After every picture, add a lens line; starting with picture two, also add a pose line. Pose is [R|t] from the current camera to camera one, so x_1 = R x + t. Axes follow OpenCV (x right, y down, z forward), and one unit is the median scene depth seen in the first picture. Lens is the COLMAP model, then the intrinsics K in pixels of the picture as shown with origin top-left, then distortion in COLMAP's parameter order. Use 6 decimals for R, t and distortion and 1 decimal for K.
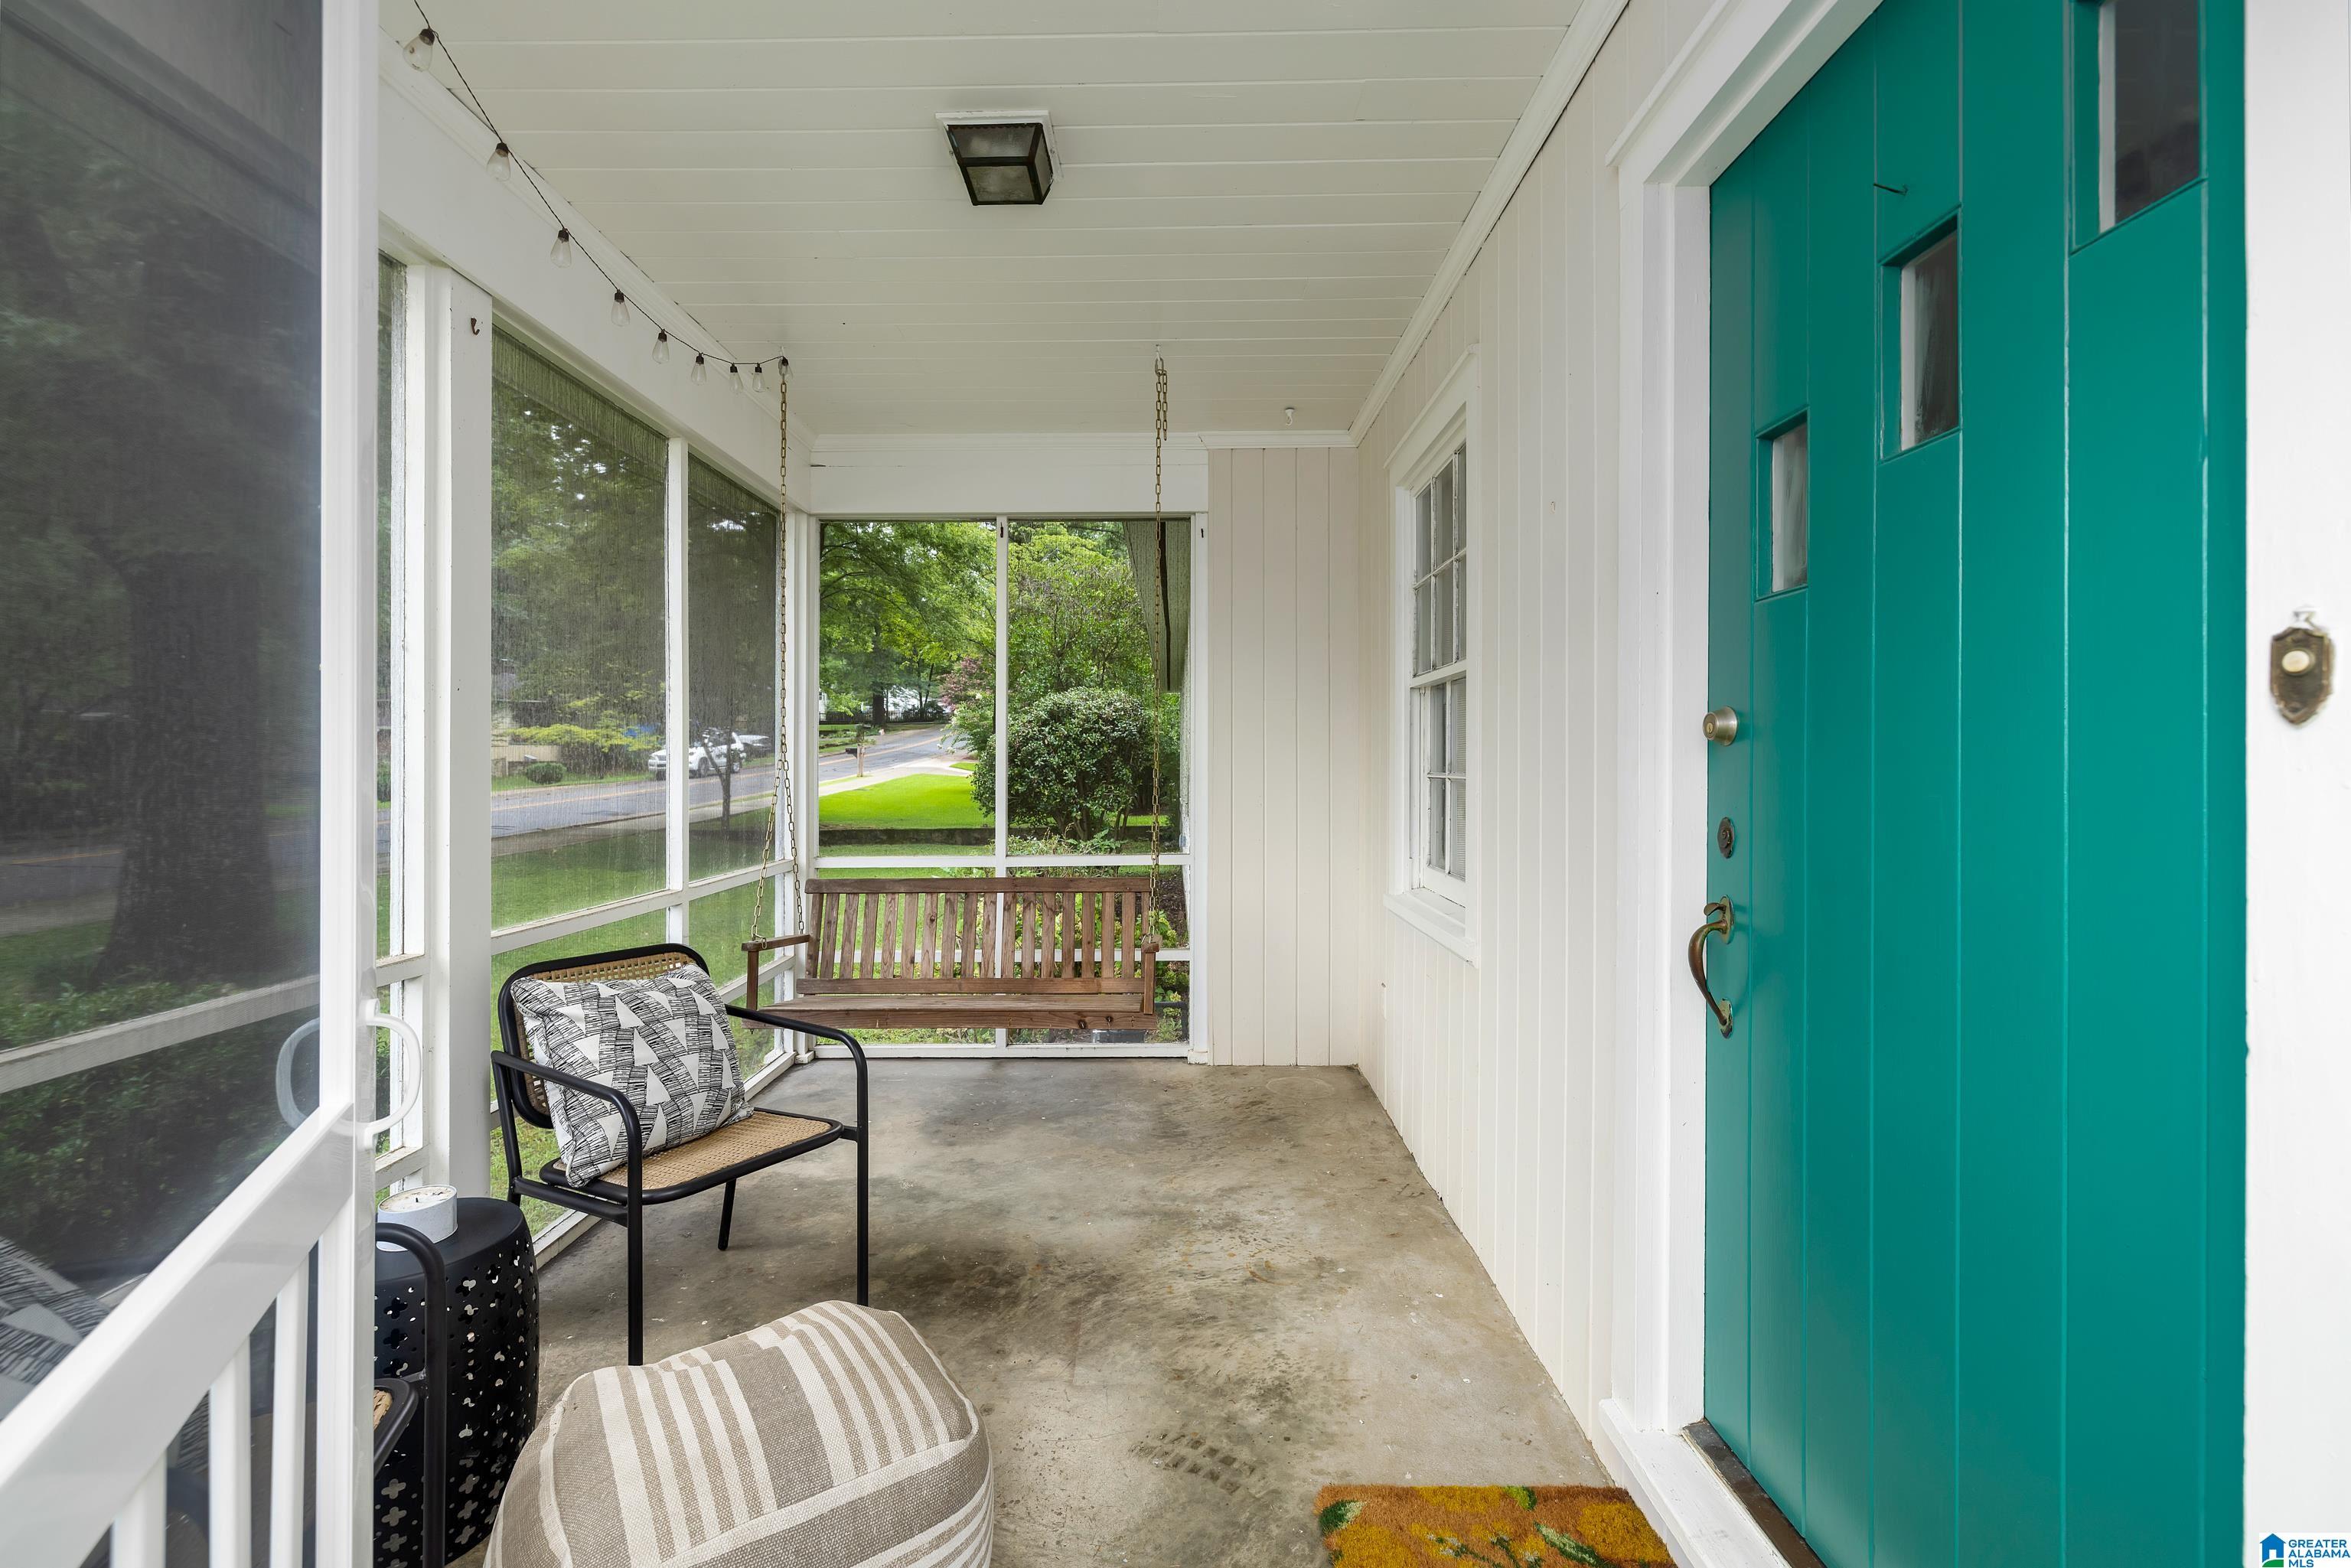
lens RADIAL K [[1005.2, 0, 1184.6], [0, 1005.2, 762.9], [0, 0, 1]] dist [0.000294, 0.000826]
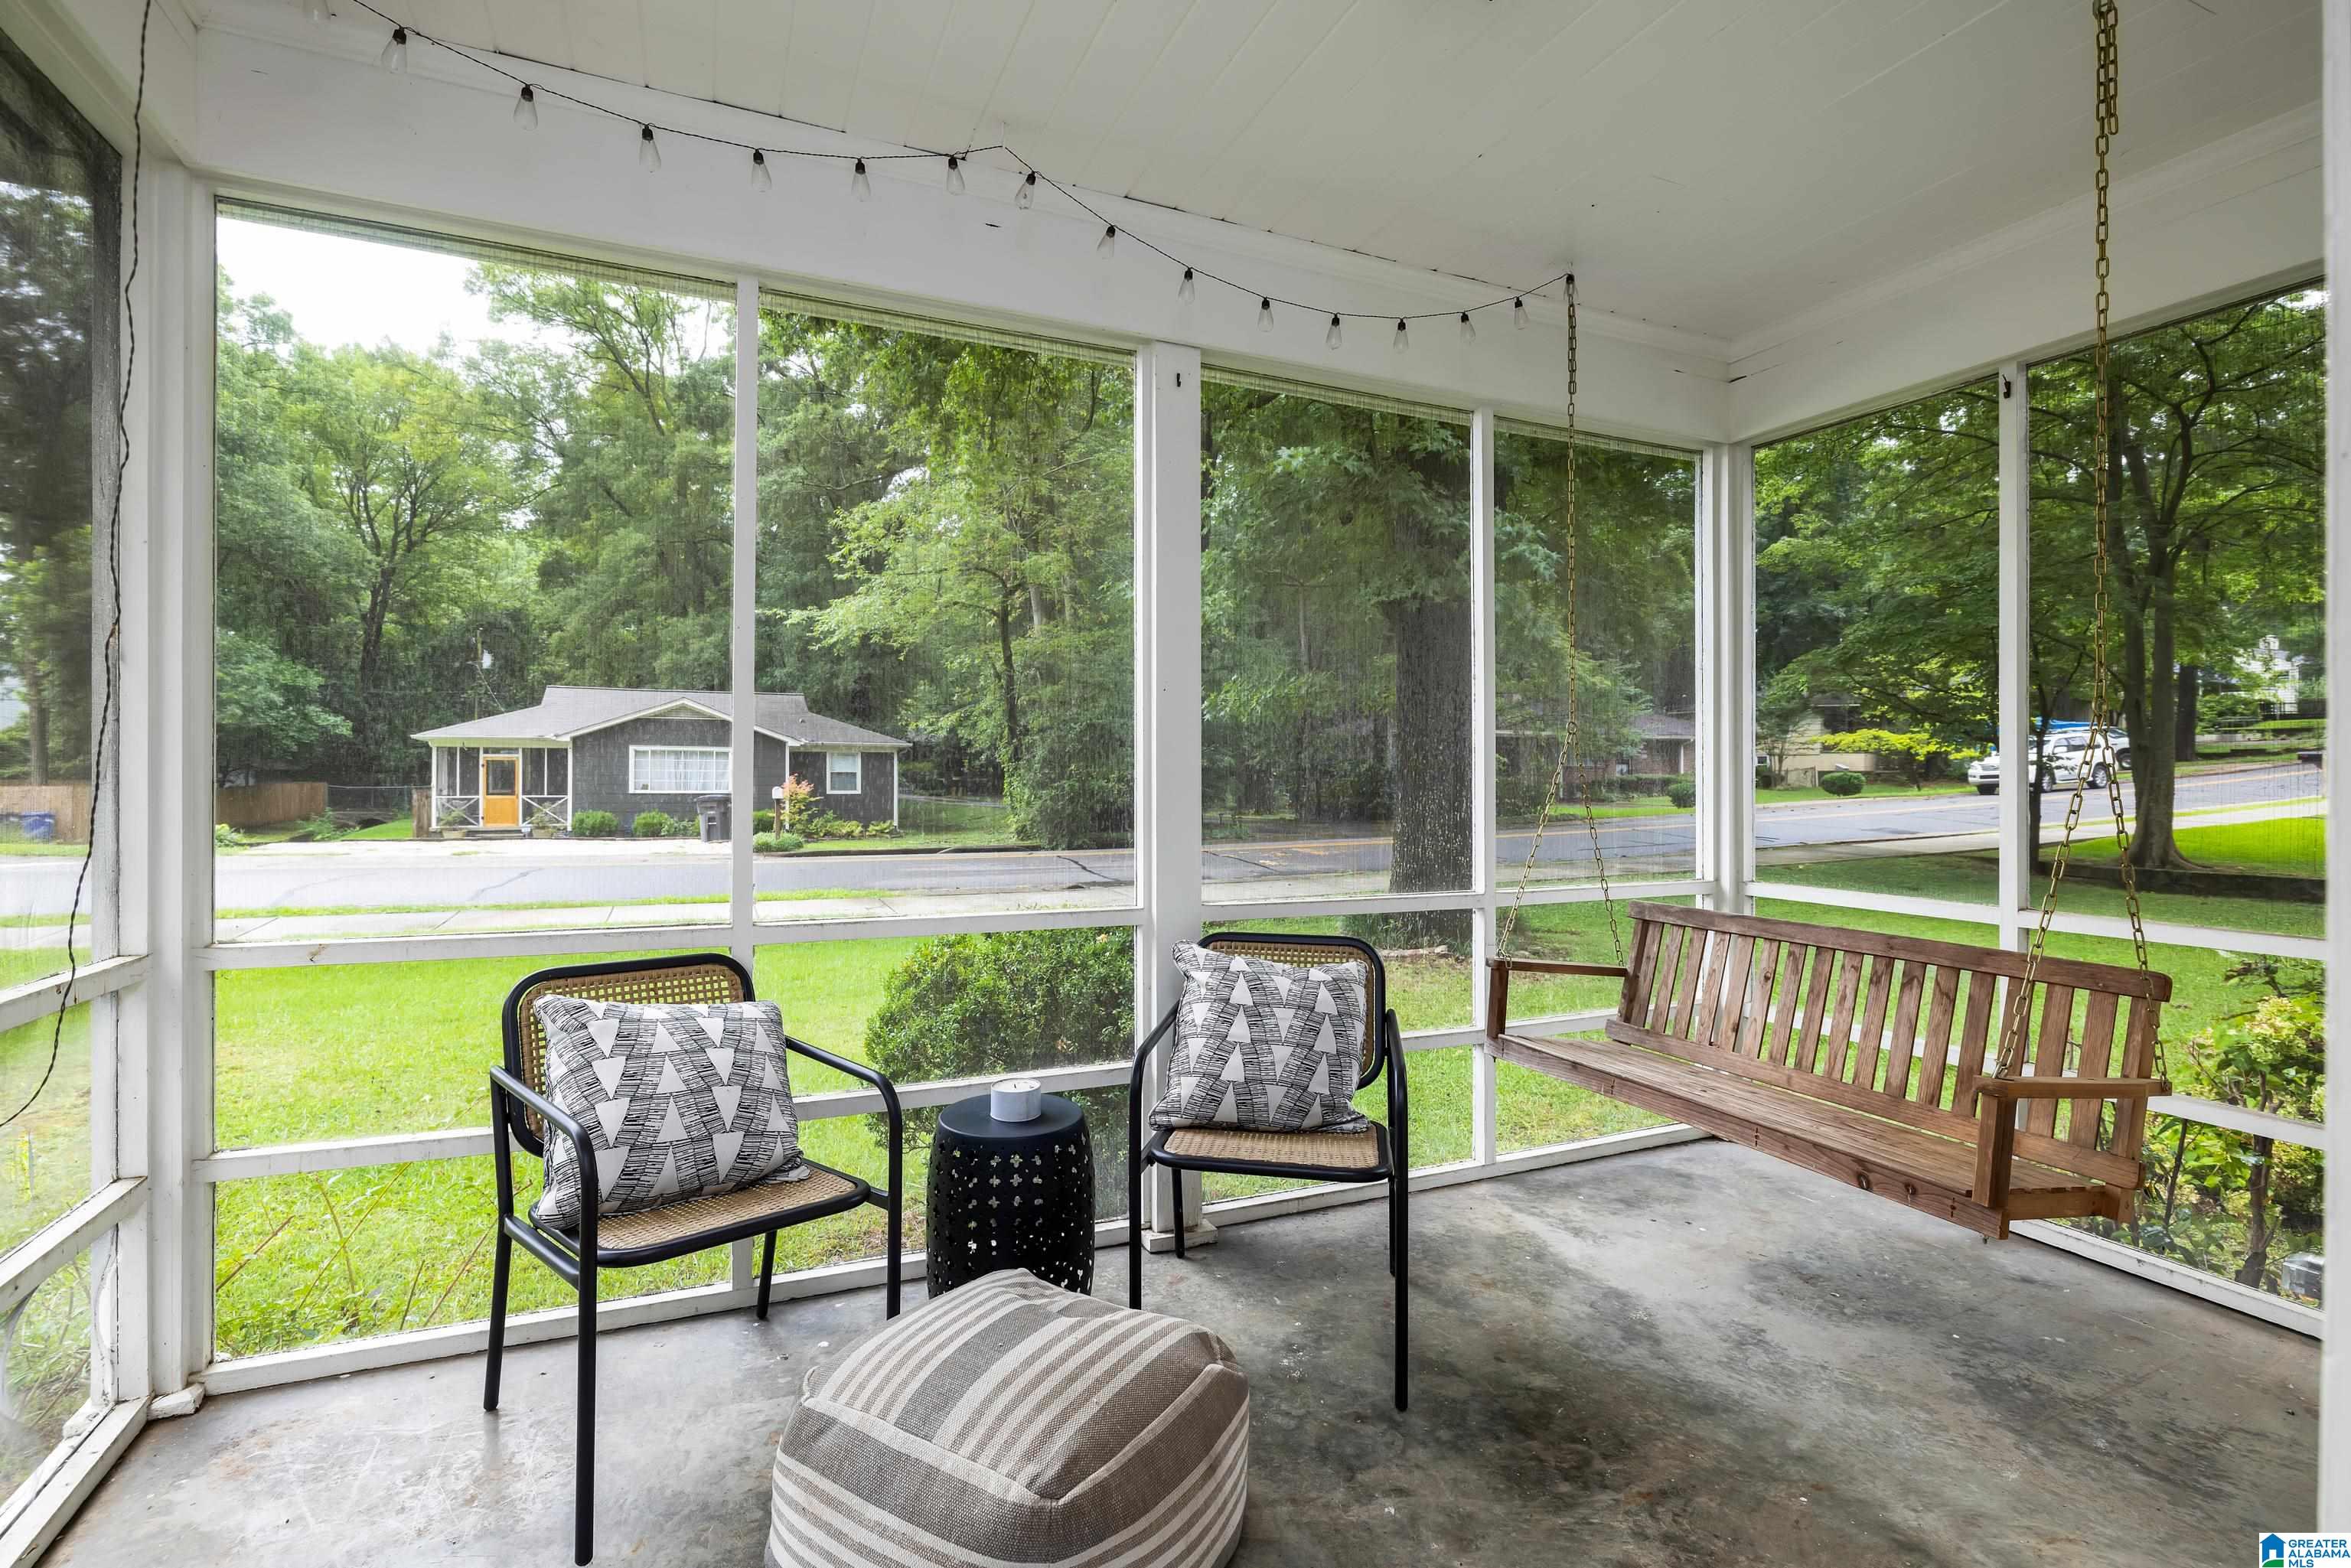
lens RADIAL K [[1112.3, 0, 1177.7], [0, 1112.3, 778.6], [0, 0, 1]] dist [-0.006159, 0.002167]
pose [[0.384259, 0.010400, -0.923167, 0.264660], [-0.008144, 0.999936, 0.007875, 0.011184], [0.923189, 0.004492, 0.384319, 0.269012]]
